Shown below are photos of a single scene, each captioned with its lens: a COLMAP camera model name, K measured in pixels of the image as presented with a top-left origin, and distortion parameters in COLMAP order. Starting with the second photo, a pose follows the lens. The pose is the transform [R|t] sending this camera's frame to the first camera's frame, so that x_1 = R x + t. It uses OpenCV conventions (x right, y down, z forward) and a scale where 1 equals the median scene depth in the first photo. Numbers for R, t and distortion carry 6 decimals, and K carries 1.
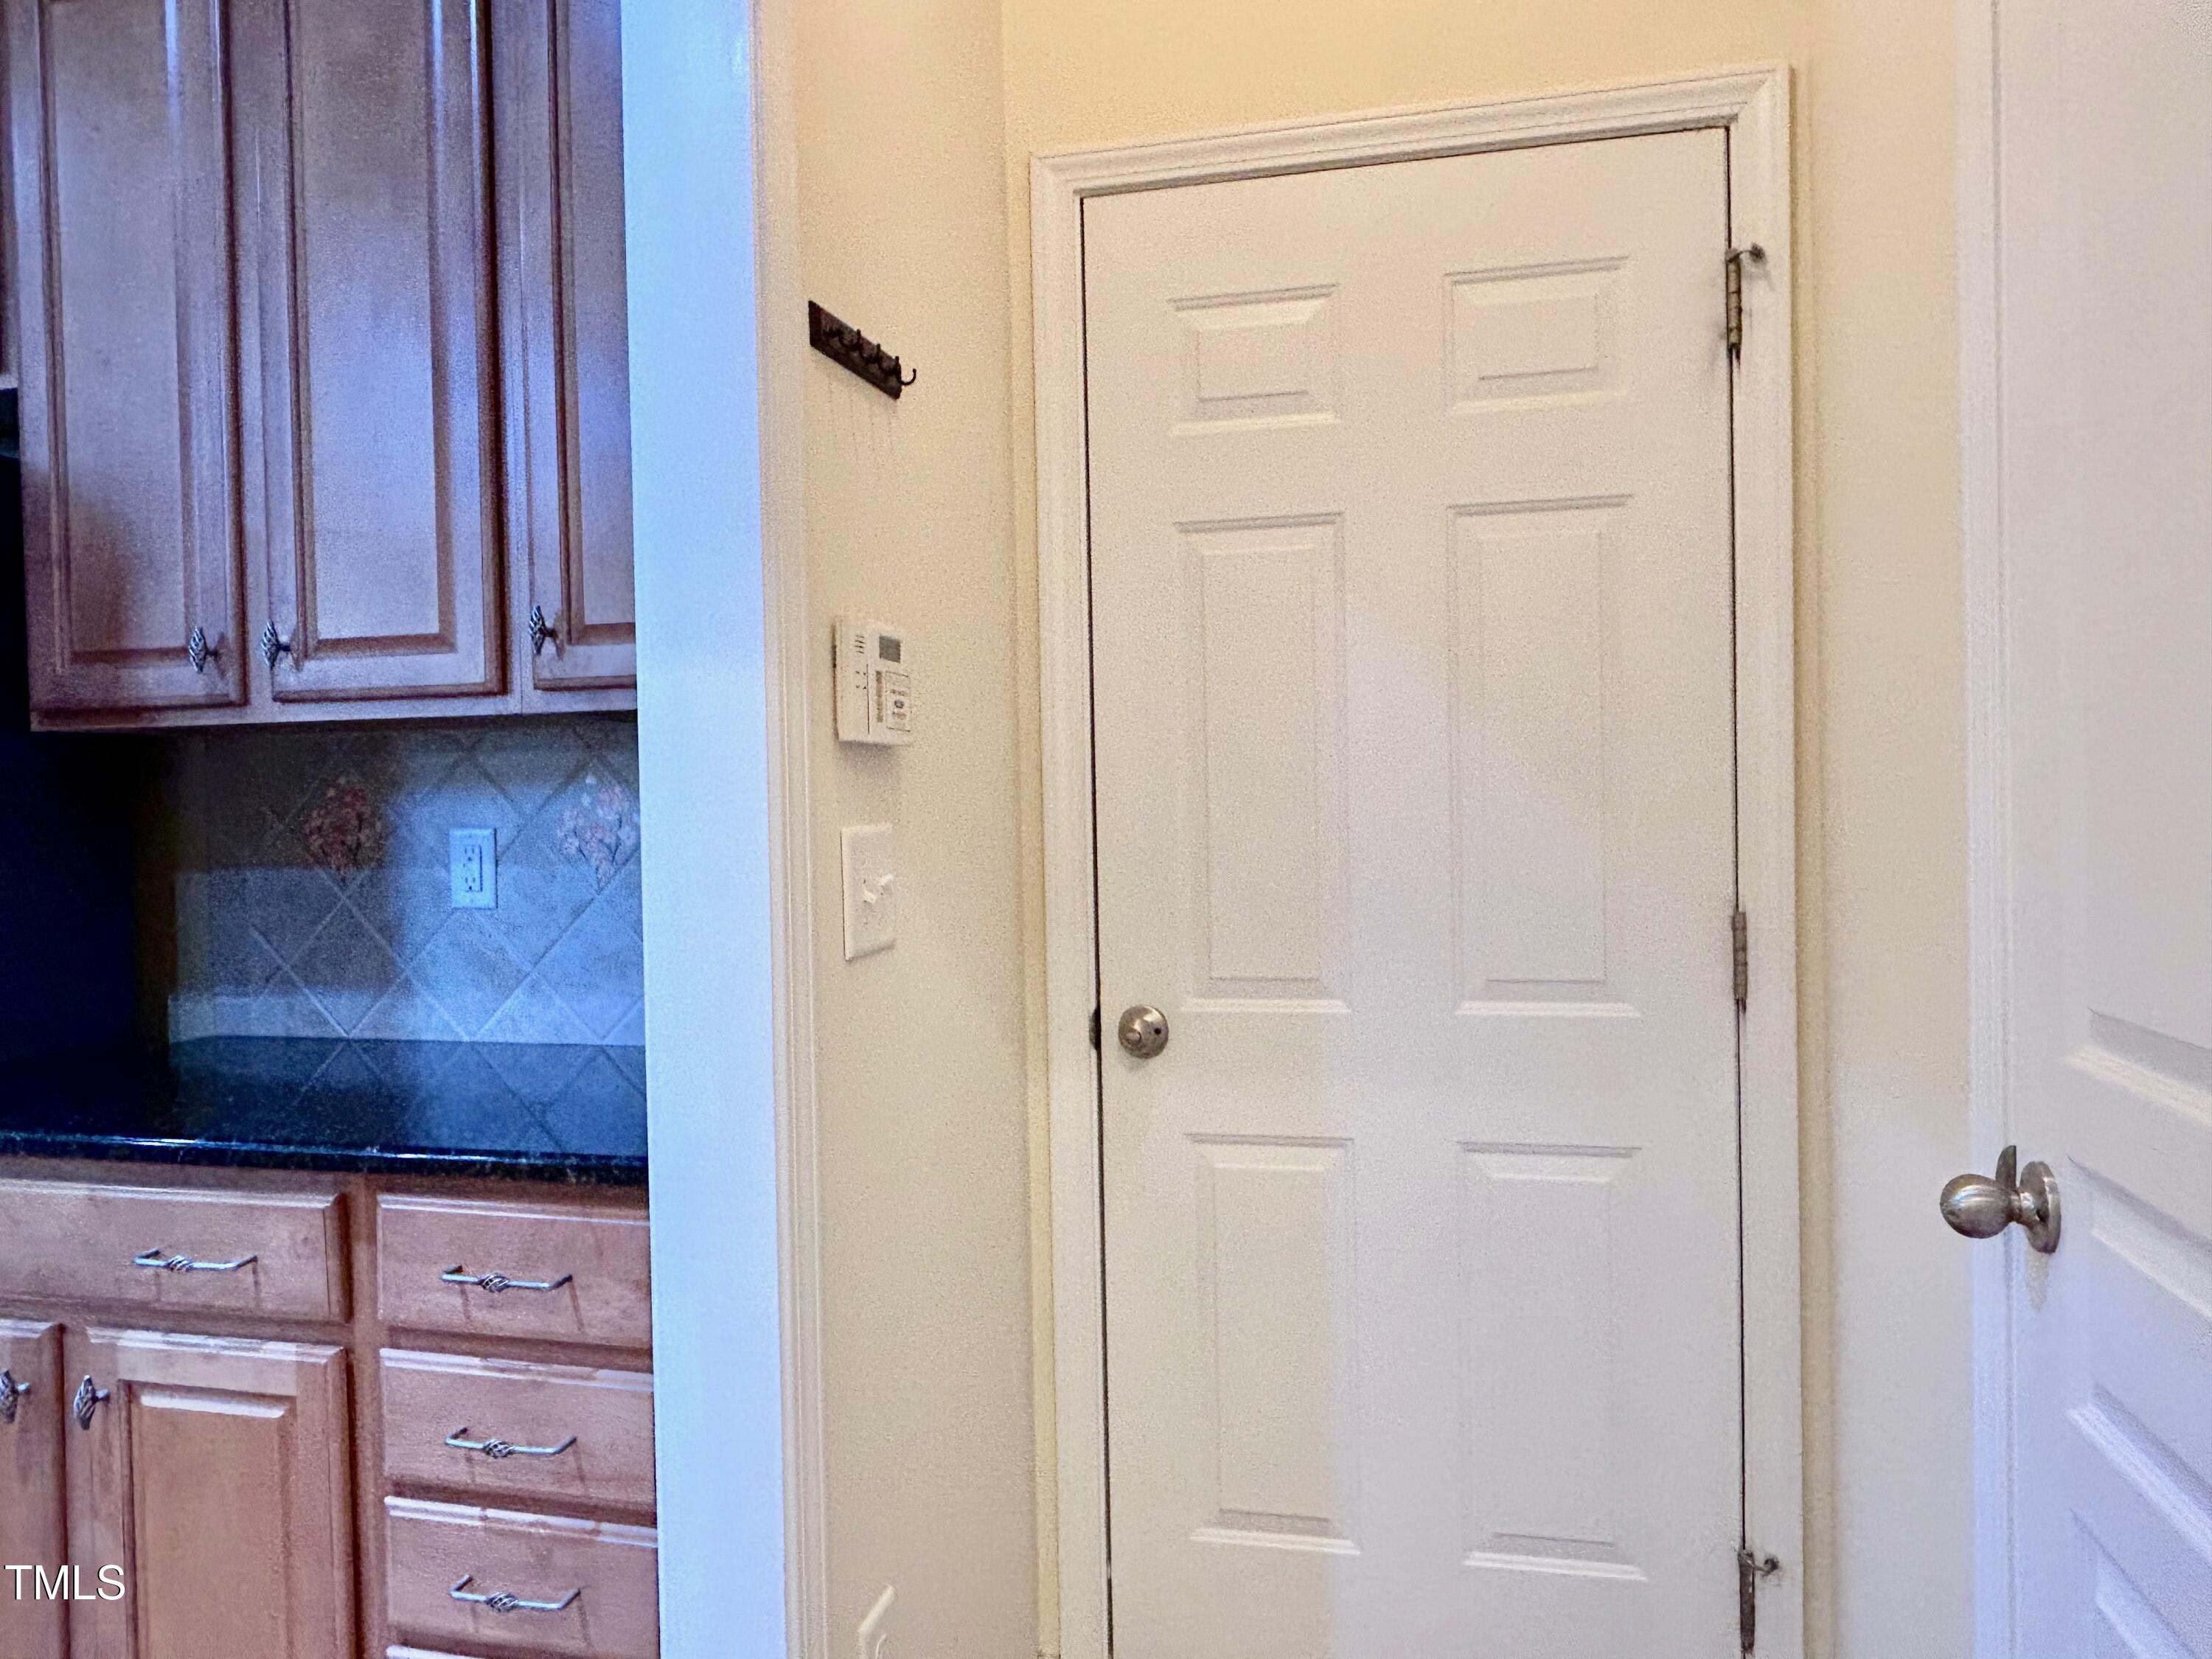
lens RADIAL K [[1540.2, 0, 1071.9], [0, 1540.2, 818.8], [0, 0, 1]] dist [0.005254, -0.009264]
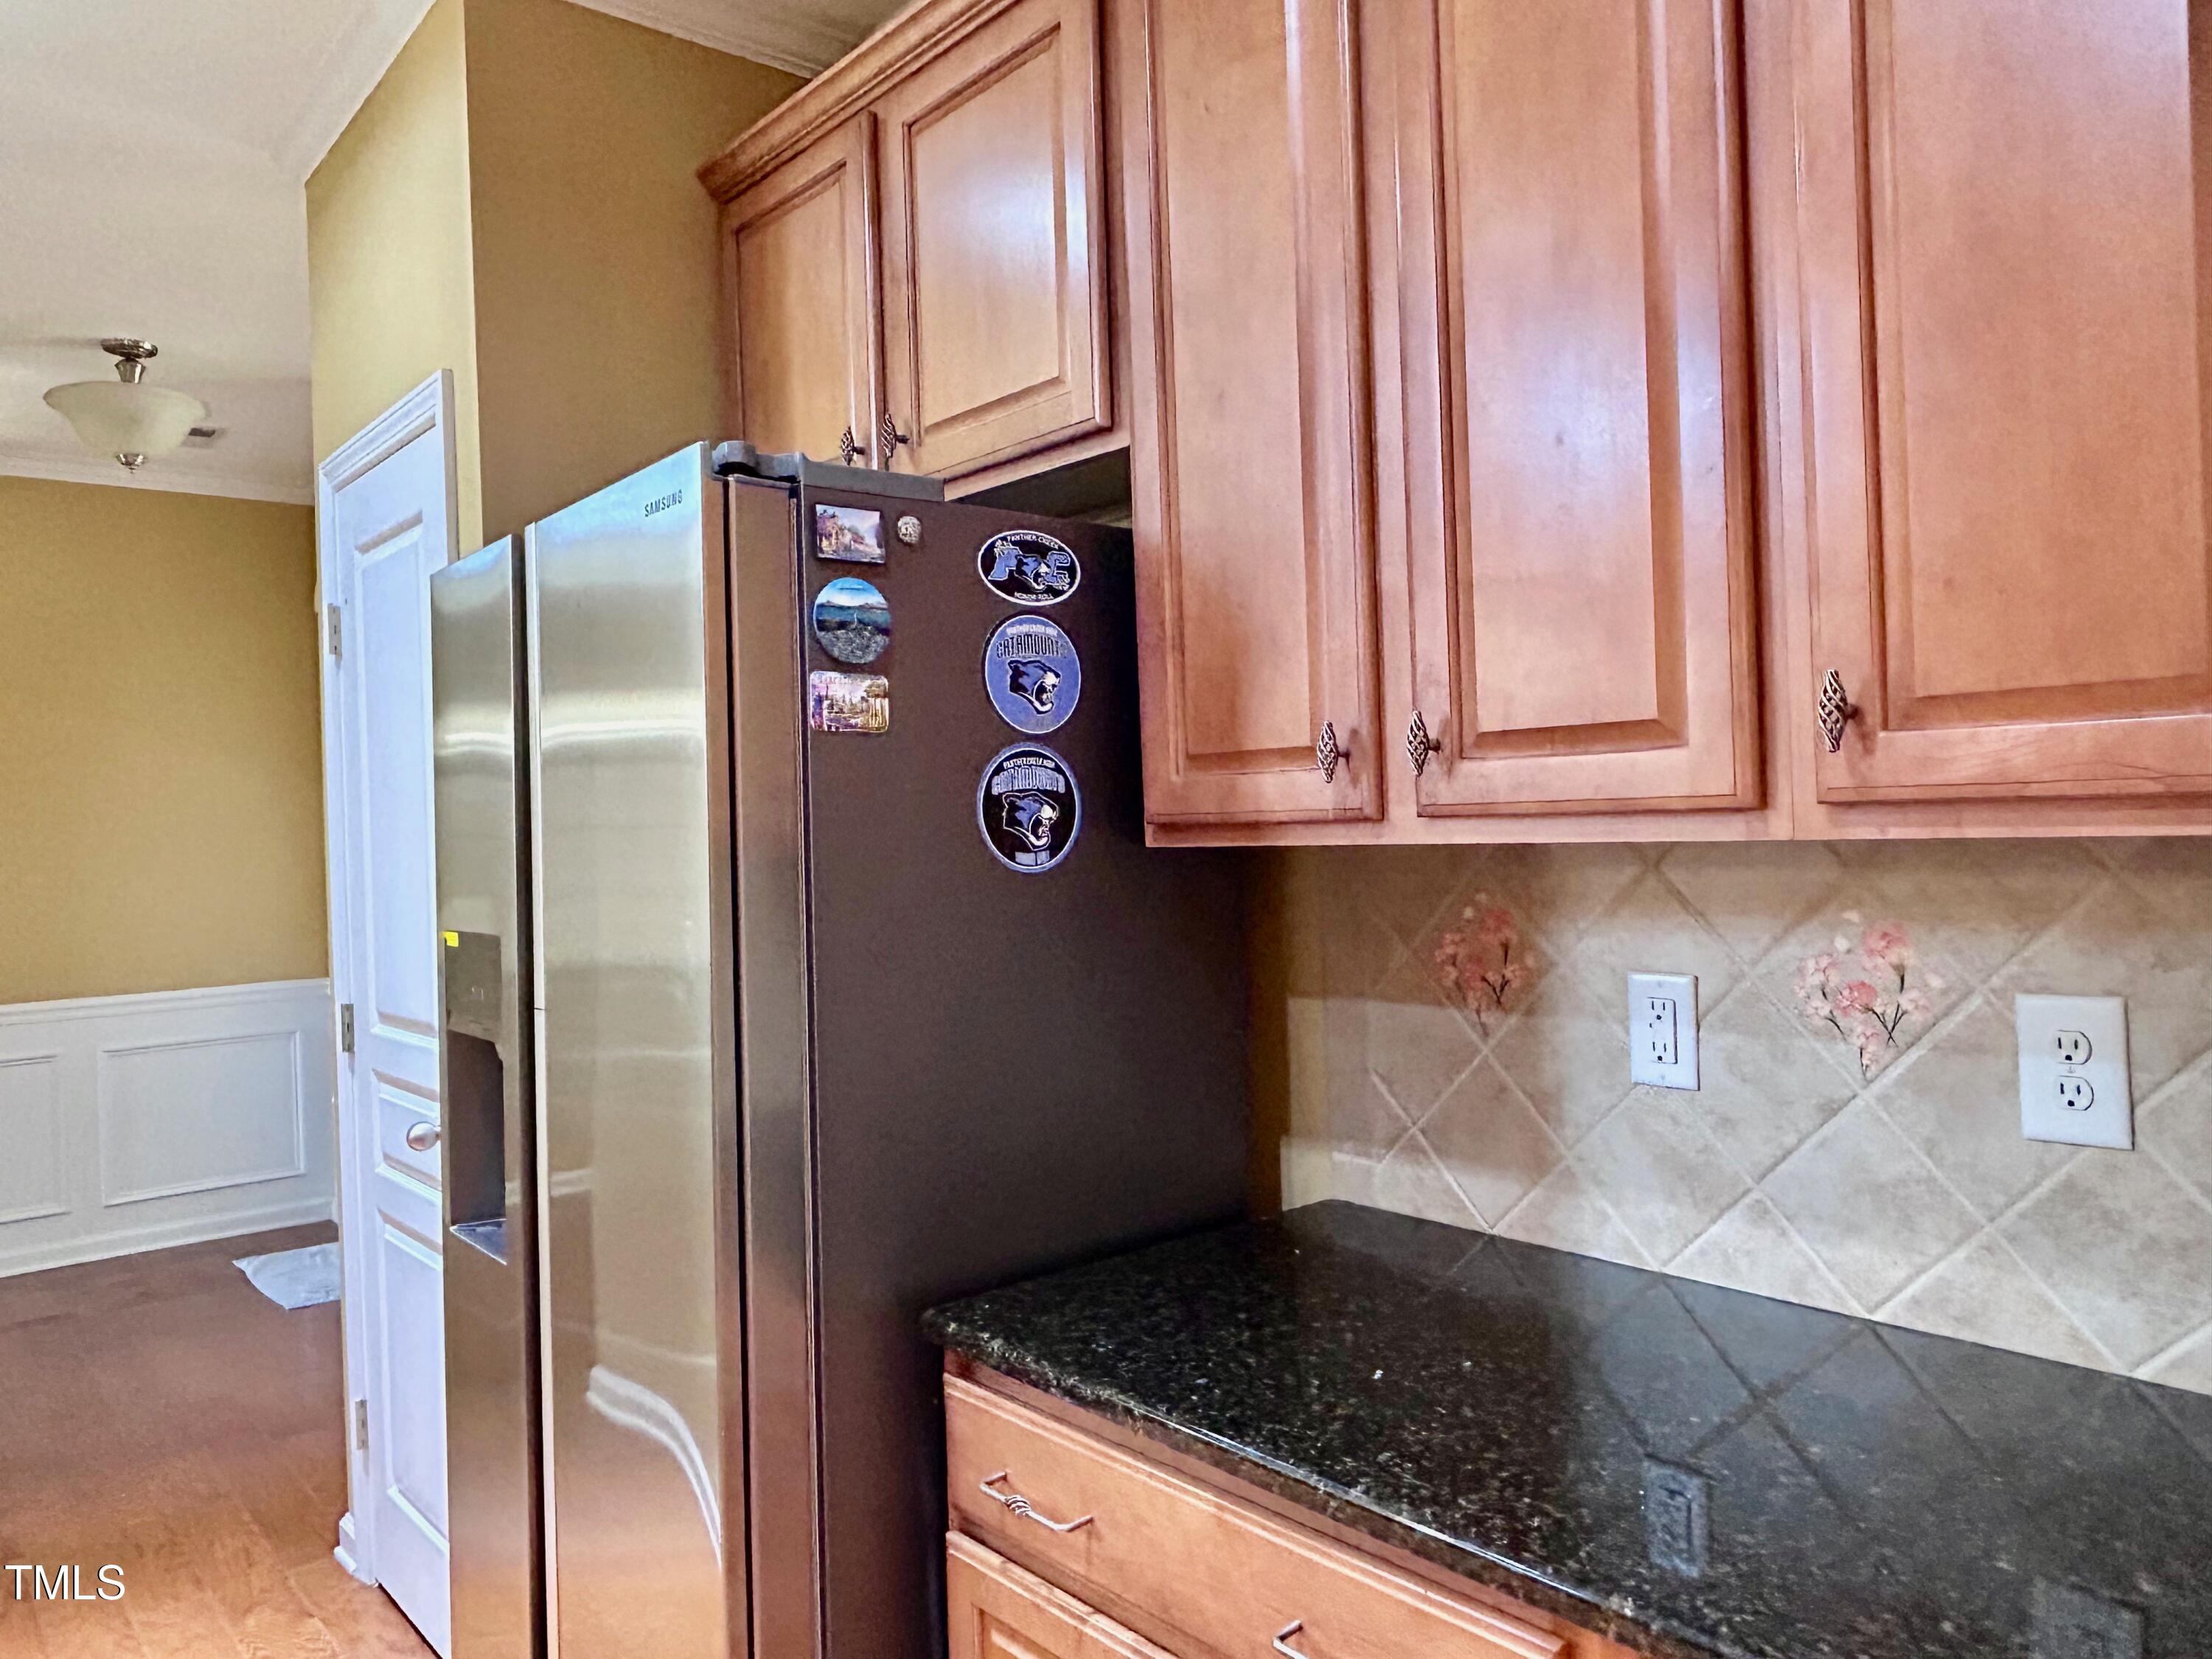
lens RADIAL K [[1540.2, 0, 1106.1], [0, 1540.2, 824.2], [0, 0, 1]] dist [0.005254, -0.009264]
pose [[0.815077, -0.004433, -0.579335, -0.188659], [0.005953, 0.999982, 0.000724, -0.065917], [0.579321, -0.004039, 0.815089, 0.276605]]
